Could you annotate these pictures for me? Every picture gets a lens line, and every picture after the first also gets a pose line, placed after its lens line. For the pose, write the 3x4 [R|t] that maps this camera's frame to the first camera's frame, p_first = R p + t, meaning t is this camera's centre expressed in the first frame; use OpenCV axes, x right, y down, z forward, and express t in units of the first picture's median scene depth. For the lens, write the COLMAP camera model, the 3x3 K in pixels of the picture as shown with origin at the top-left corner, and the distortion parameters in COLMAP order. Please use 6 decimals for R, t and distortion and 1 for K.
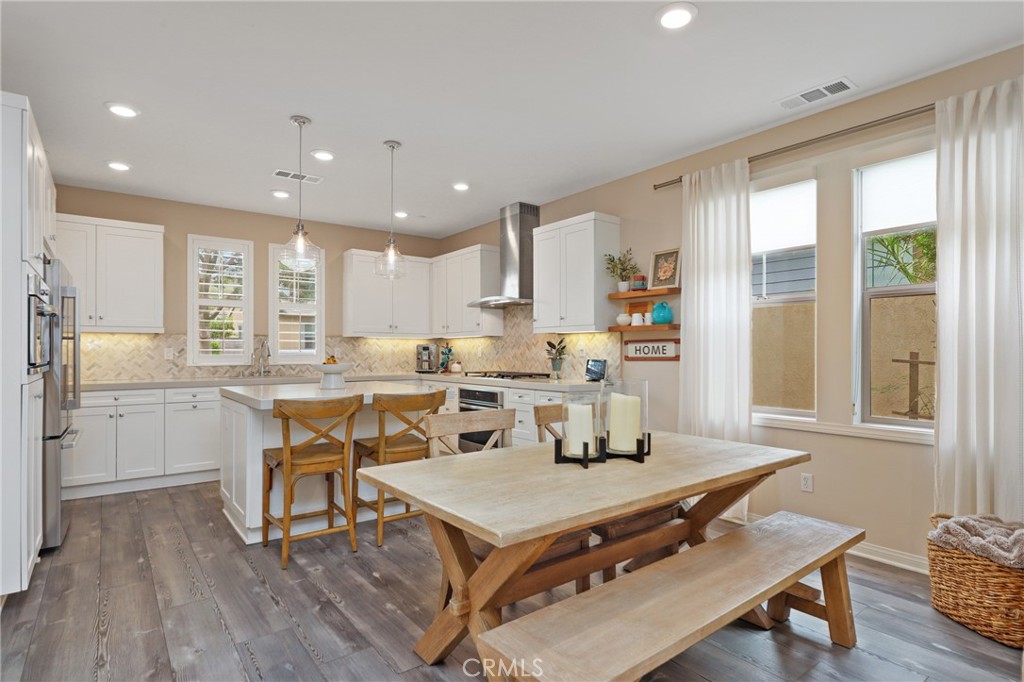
lens RADIAL K [[528.1, 0, 520.3], [0, 528.1, 349.2], [0, 0, 1]] dist [0.001444, -0.001396]
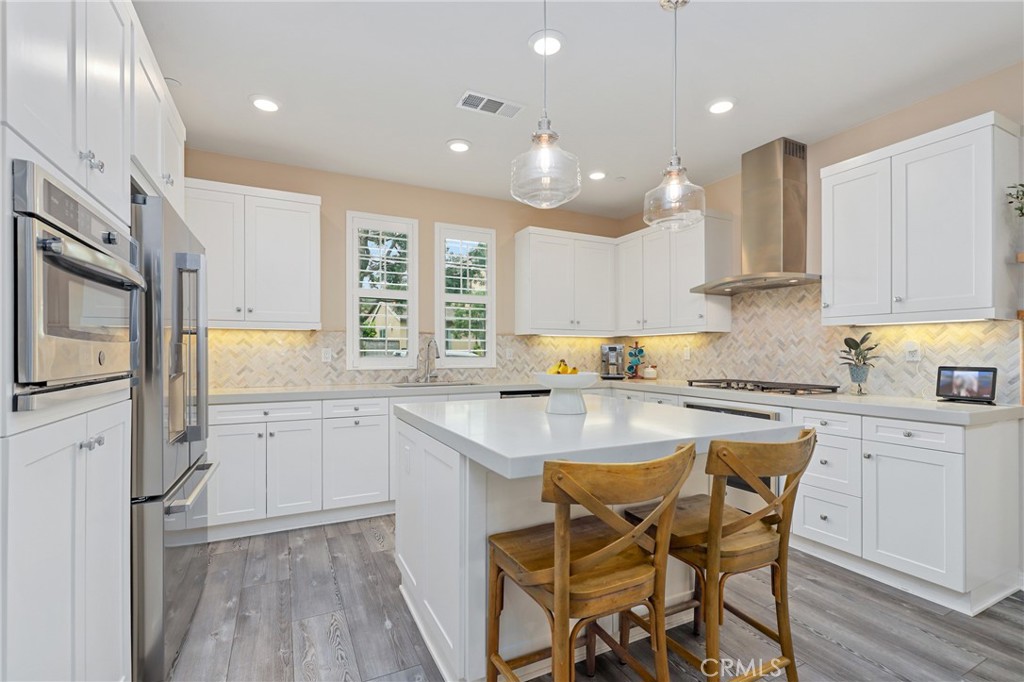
lens RADIAL K [[464.8, 0, 520.0], [0, 464.8, 353.1], [0, 0, 1]] dist [-0.001484, 0.000428]
pose [[0.982206, 0.001599, -0.187802, -0.244194], [-0.000473, 0.999982, 0.006041, 0.000968], [0.187808, -0.005844, 0.982188, 0.362043]]
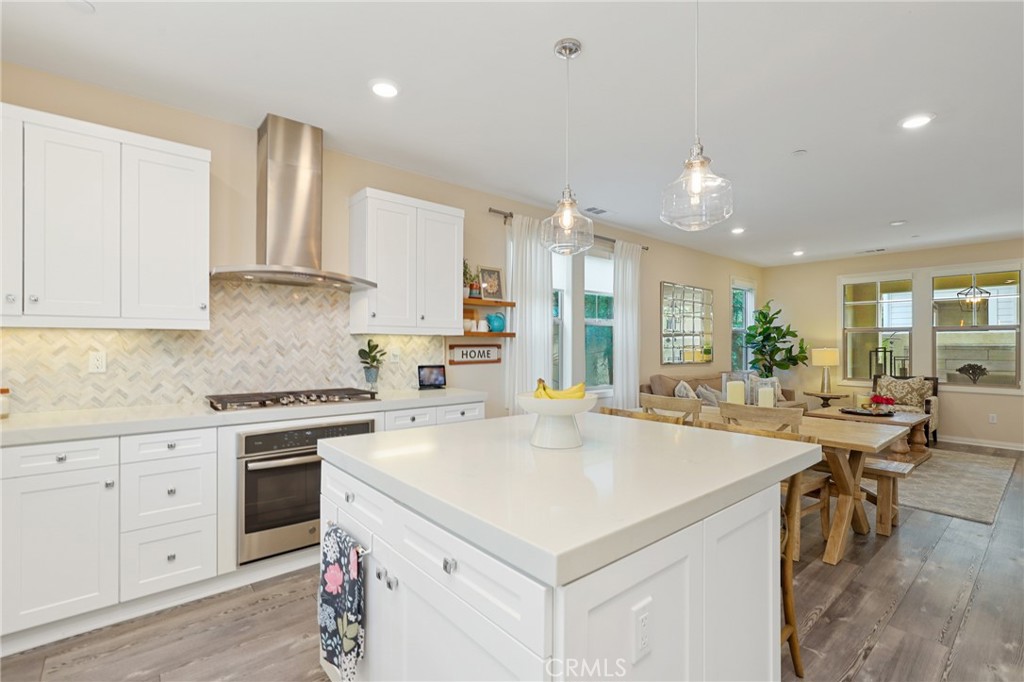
lens RADIAL K [[464.8, 0, 515.2], [0, 464.8, 342.0], [0, 0, 1]] dist [-0.001484, 0.000428]
pose [[-0.046326, 0.008587, 0.998889, -0.633277], [-0.006778, 0.999937, -0.008910, -0.013628], [-0.998903, -0.007183, -0.046265, 0.849836]]
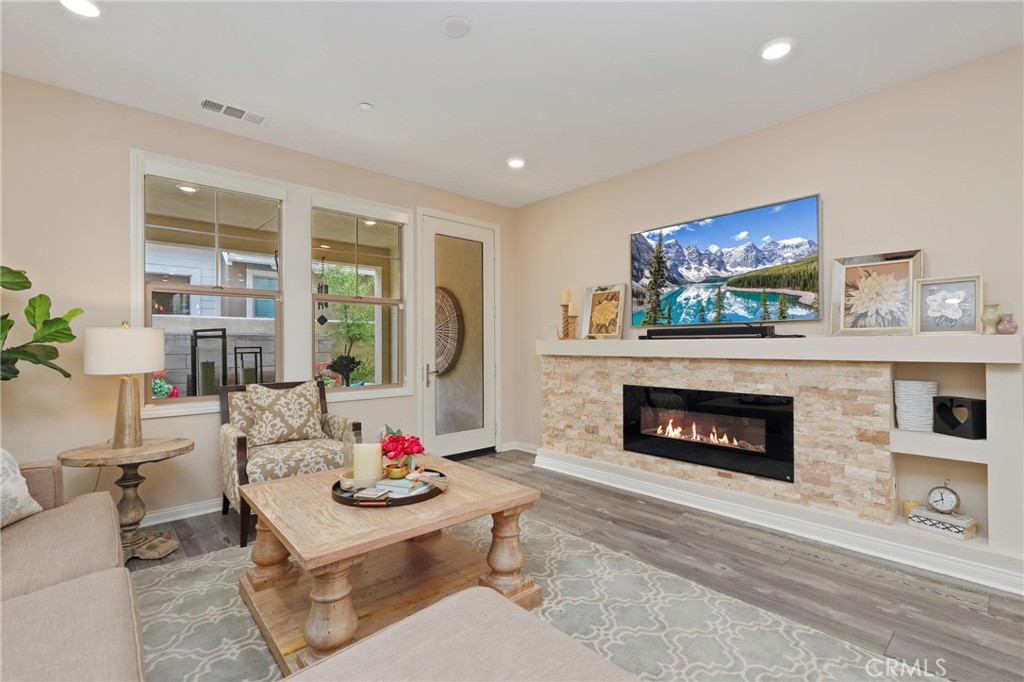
lens RADIAL K [[464.8, 0, 515.4], [0, 464.8, 344.0], [0, 0, 1]] dist [-0.001484, 0.000428]
pose [[-0.996726, 0.002160, -0.080827, 0.370883], [0.002620, 0.999981, -0.005582, 0.011351], [0.080814, -0.005775, -0.996712, 0.384381]]
